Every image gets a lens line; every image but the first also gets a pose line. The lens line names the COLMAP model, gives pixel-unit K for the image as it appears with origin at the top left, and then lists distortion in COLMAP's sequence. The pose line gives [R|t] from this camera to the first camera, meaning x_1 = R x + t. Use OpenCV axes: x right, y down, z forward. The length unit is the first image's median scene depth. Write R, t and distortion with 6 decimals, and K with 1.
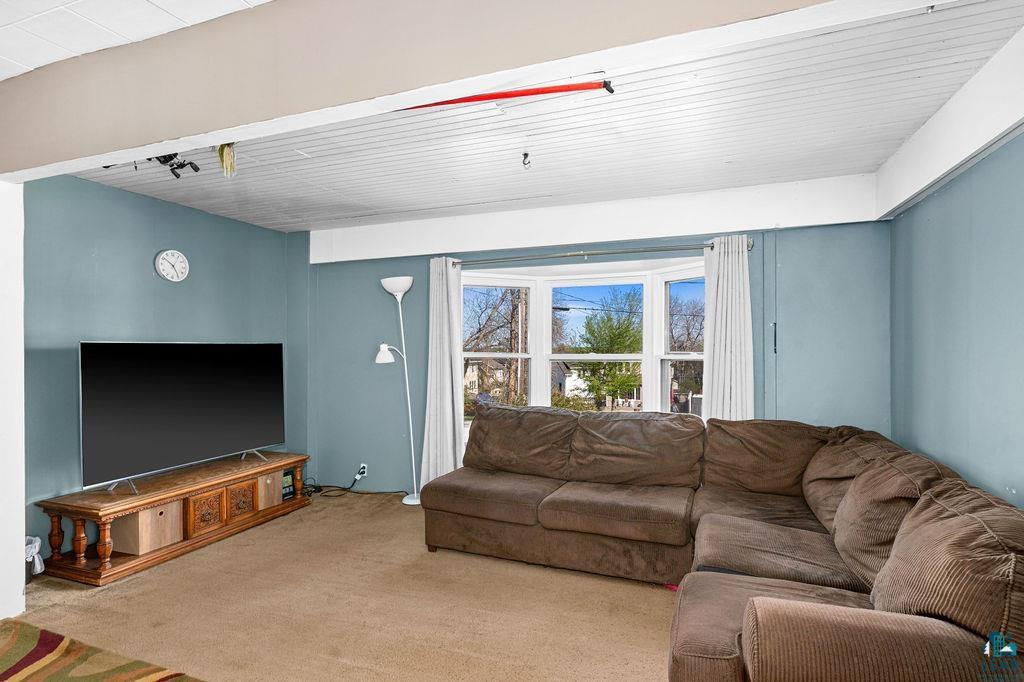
lens RADIAL K [[512.8, 0, 511.6], [0, 512.8, 340.0], [0, 0, 1]] dist [0.016021, -0.000389]
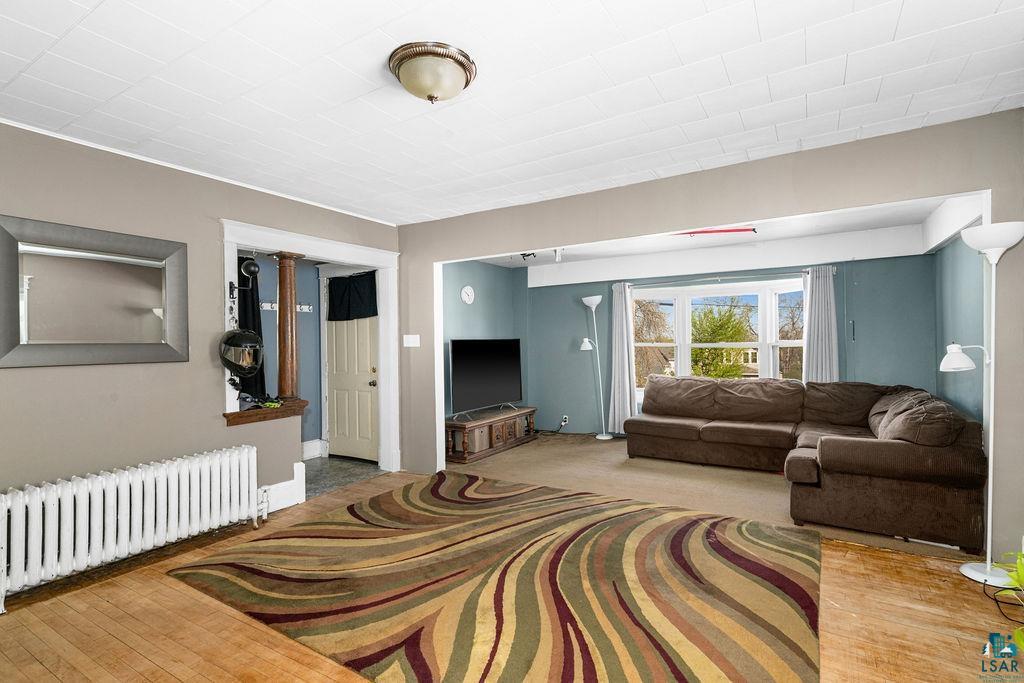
lens RADIAL K [[512.8, 0, 504.6], [0, 512.8, 339.7], [0, 0, 1]] dist [0.016021, -0.000389]
pose [[0.984014, -0.014469, -0.177503, -0.250815], [0.016765, 0.999794, 0.011445, -0.011680], [0.177300, -0.014238, 0.984054, -0.728995]]
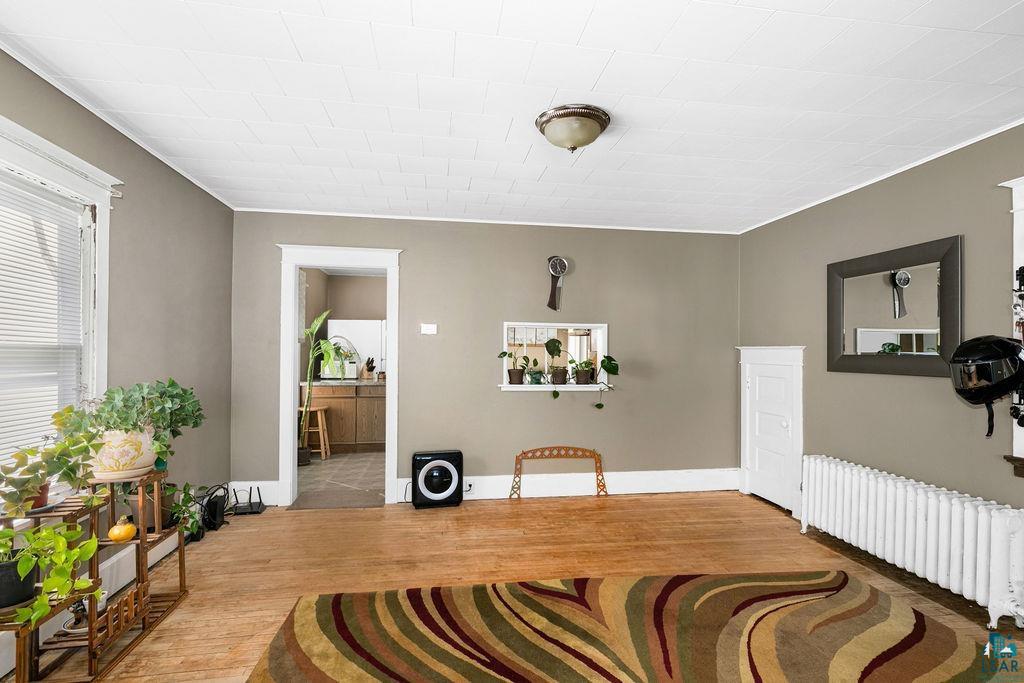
lens RADIAL K [[512.8, 0, 505.7], [0, 512.8, 351.0], [0, 0, 1]] dist [0.016021, -0.000389]
pose [[-0.868088, -0.007447, -0.496354, 0.220711], [-0.004536, 0.999965, -0.007070, 0.007136], [0.496389, -0.003886, -0.868092, 1.569587]]
